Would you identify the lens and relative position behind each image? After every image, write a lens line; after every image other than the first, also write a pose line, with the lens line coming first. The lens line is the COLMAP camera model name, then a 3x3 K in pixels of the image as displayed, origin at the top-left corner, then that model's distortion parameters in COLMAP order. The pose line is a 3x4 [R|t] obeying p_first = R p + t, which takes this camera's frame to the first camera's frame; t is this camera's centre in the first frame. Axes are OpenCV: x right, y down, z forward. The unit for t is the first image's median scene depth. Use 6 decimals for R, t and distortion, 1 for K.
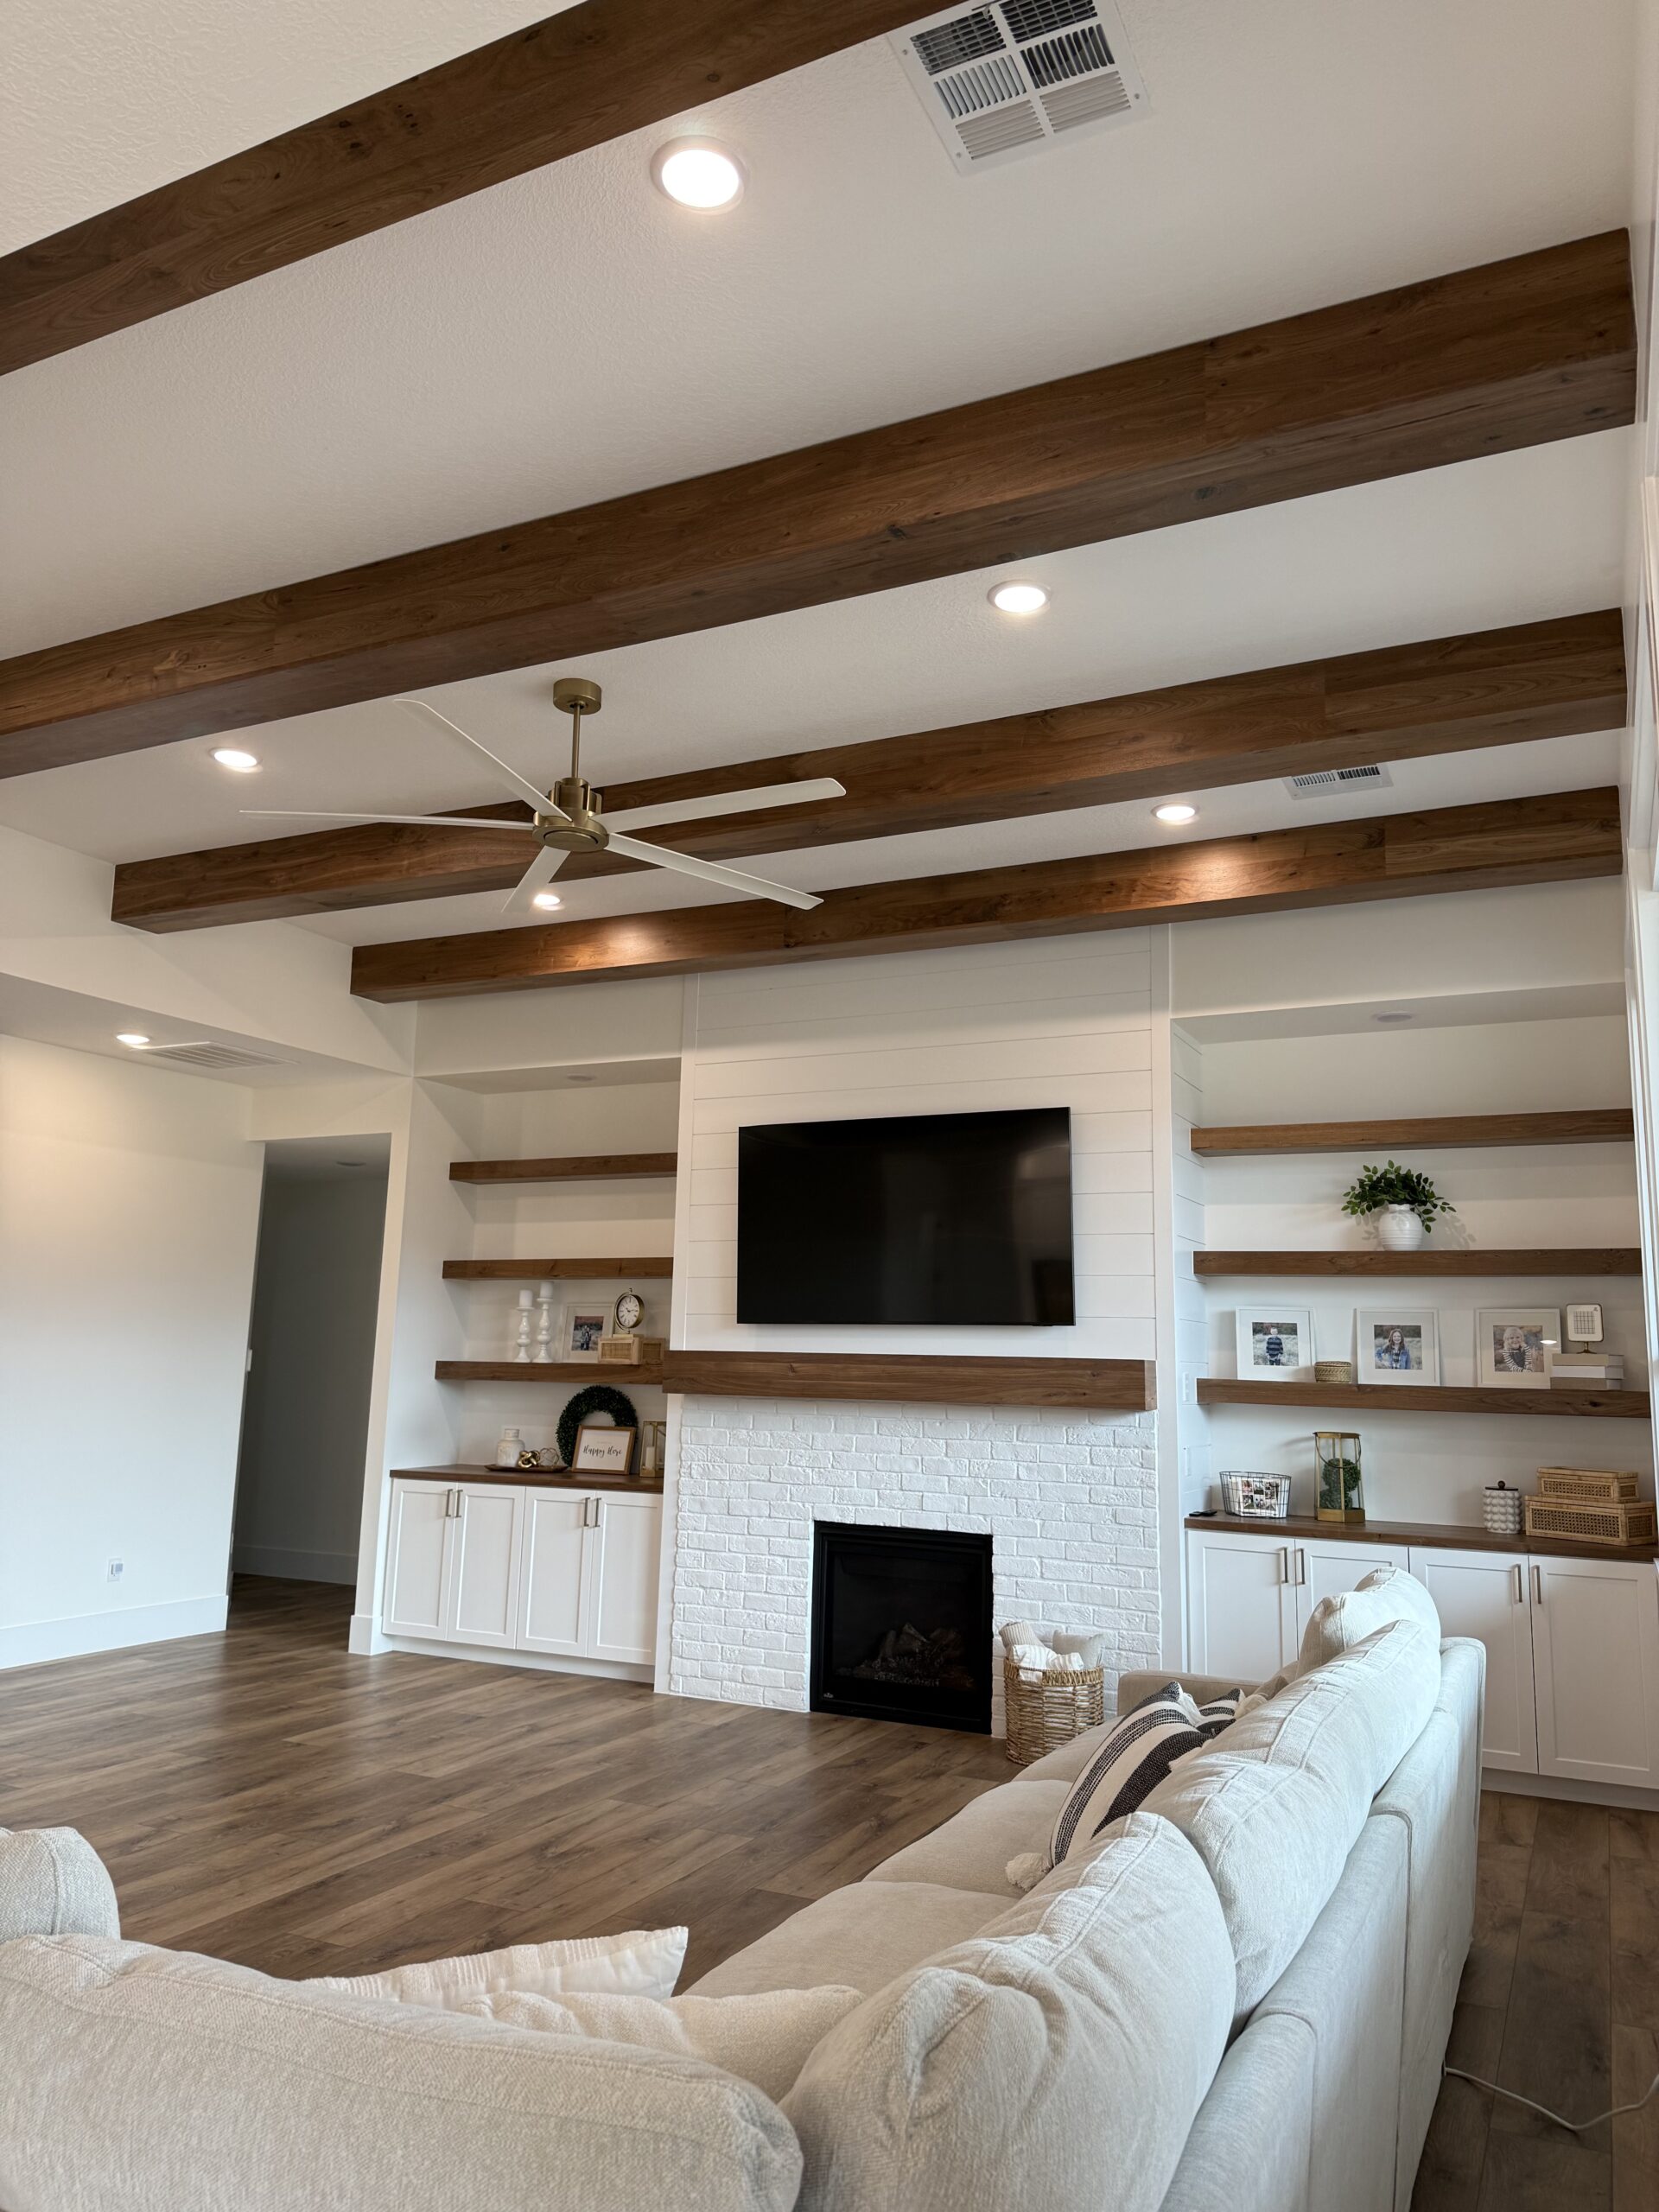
lens RADIAL K [[1491.7, 0, 829.5], [0, 1491.7, 1106.0], [0, 0, 1]] dist [0.134525, -0.249695]
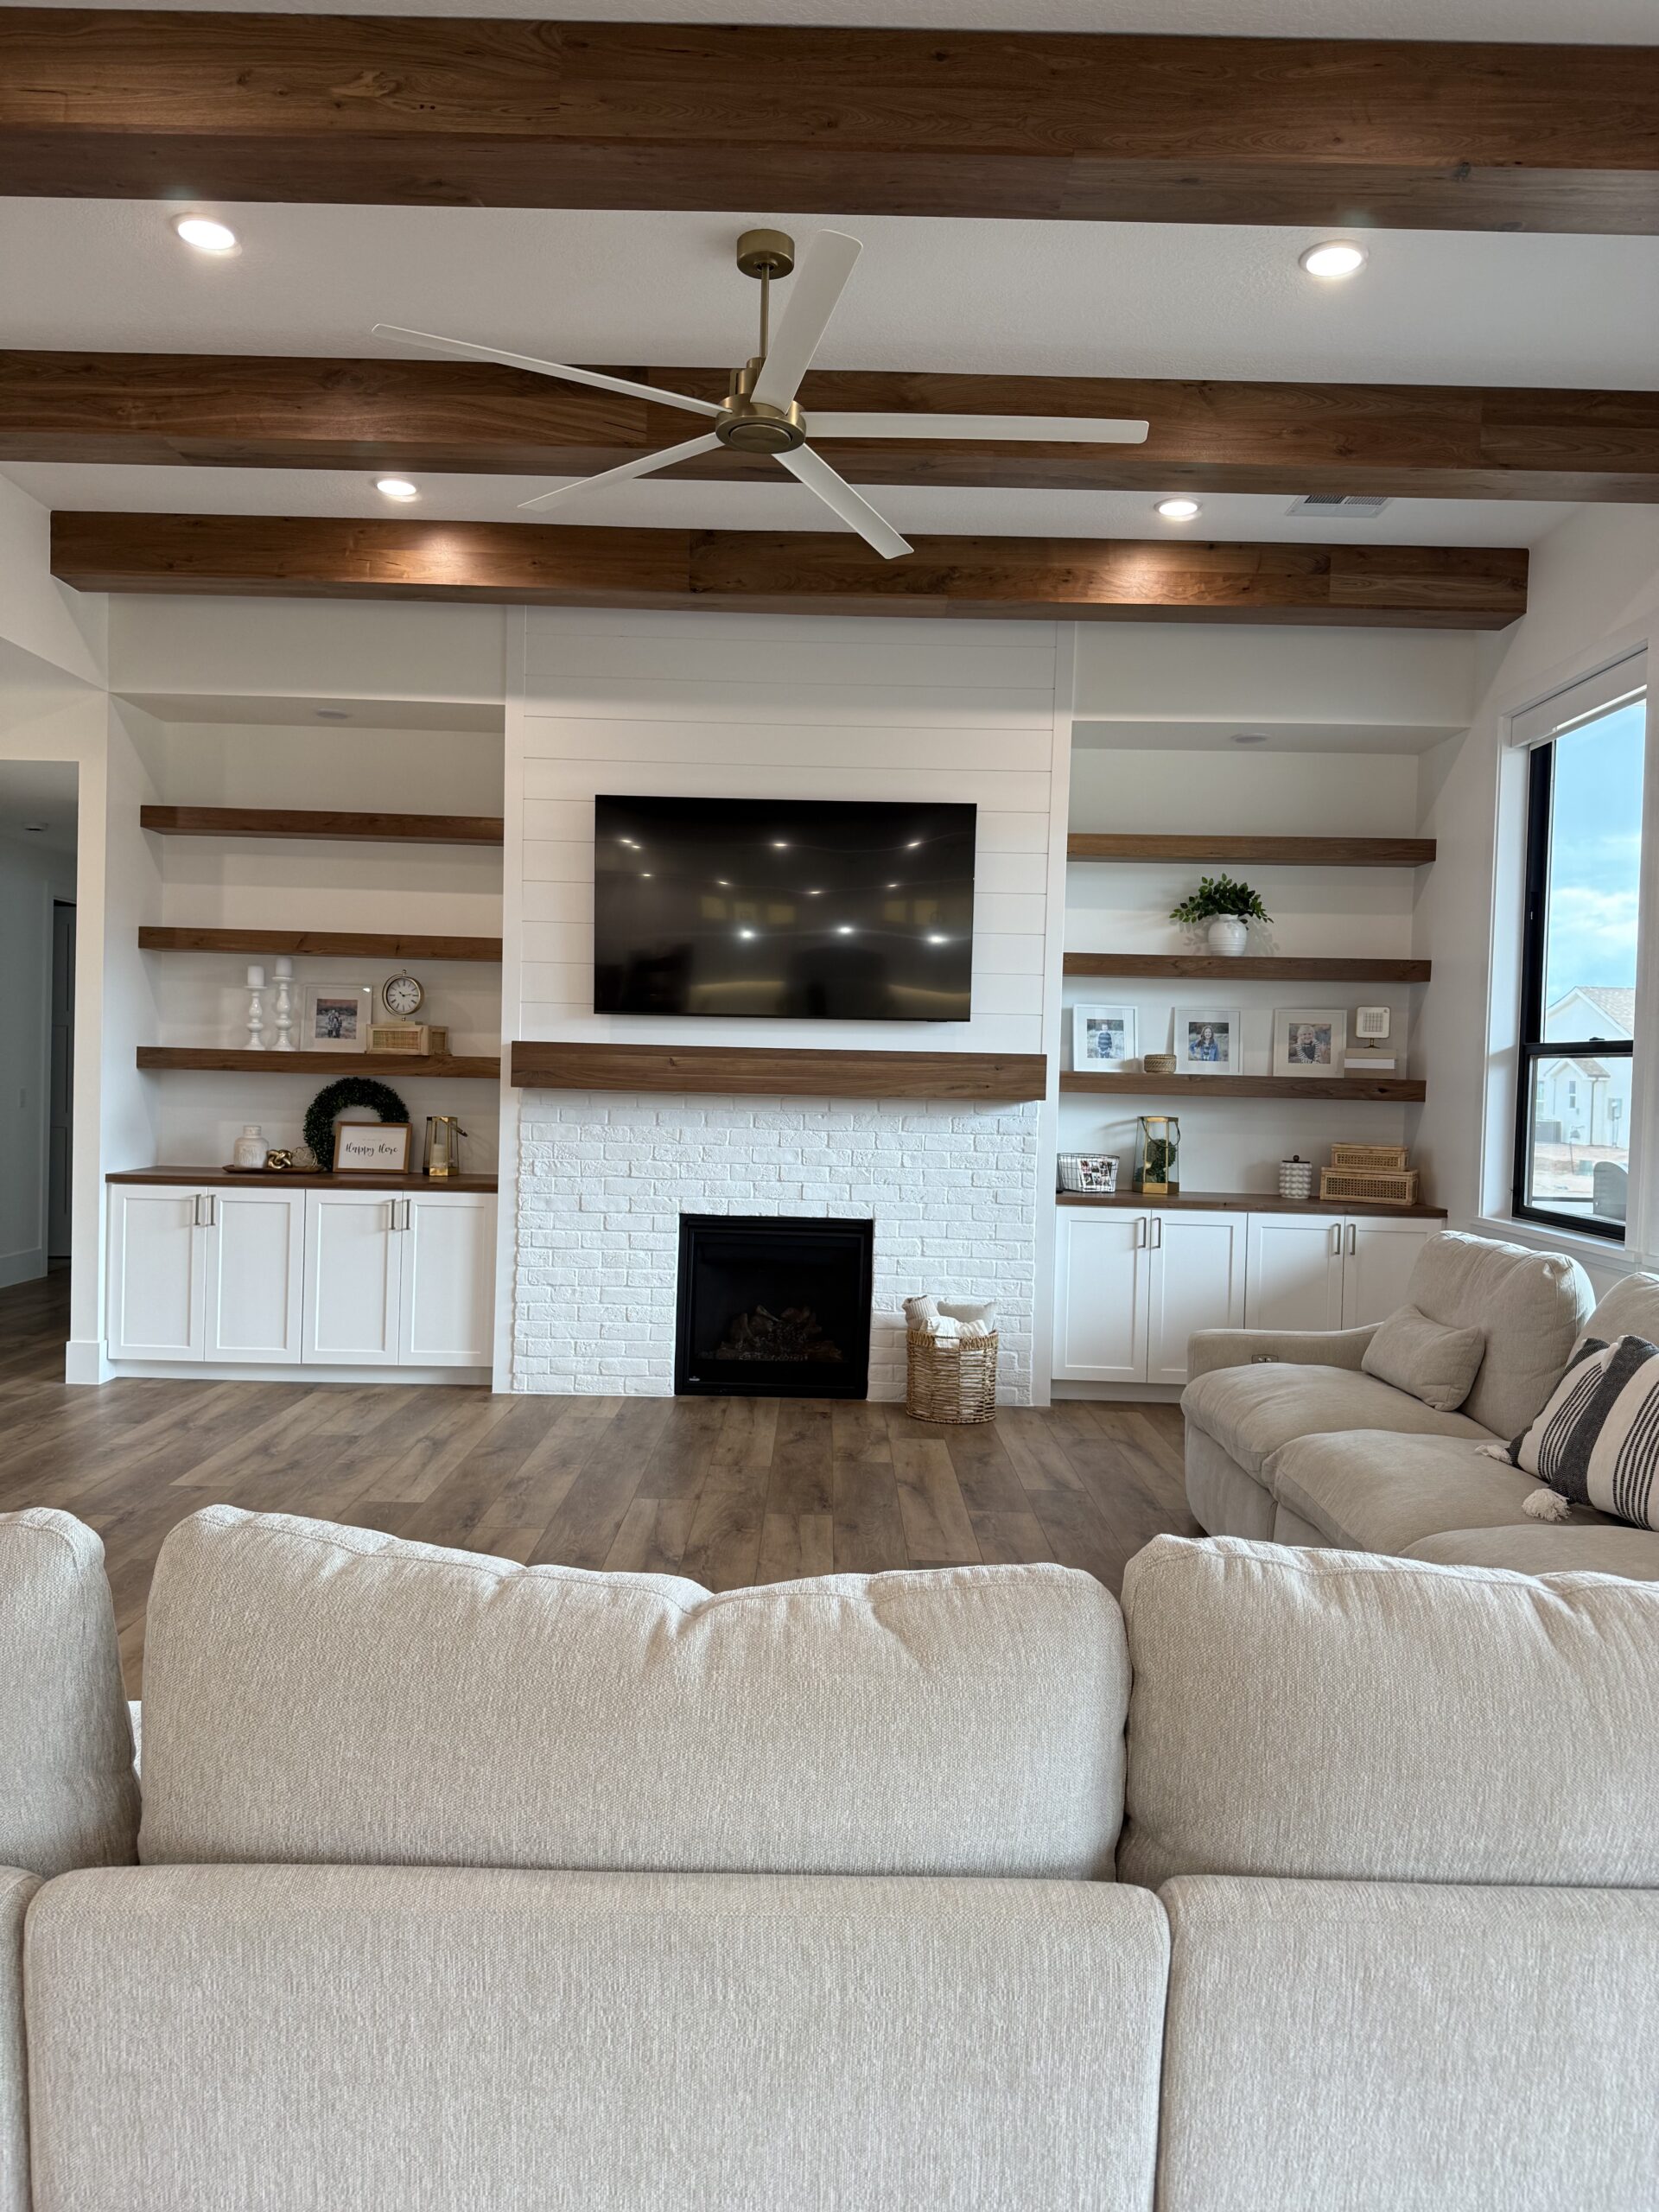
lens RADIAL K [[1491.7, 0, 829.5], [0, 1491.7, 1106.0], [0, 0, 1]] dist [0.134525, -0.249695]
pose [[0.902886, -0.010753, 0.429745, -0.352645], [-0.078576, 0.978717, 0.189575, 0.015800], [-0.422638, -0.204932, 0.882825, 0.120189]]
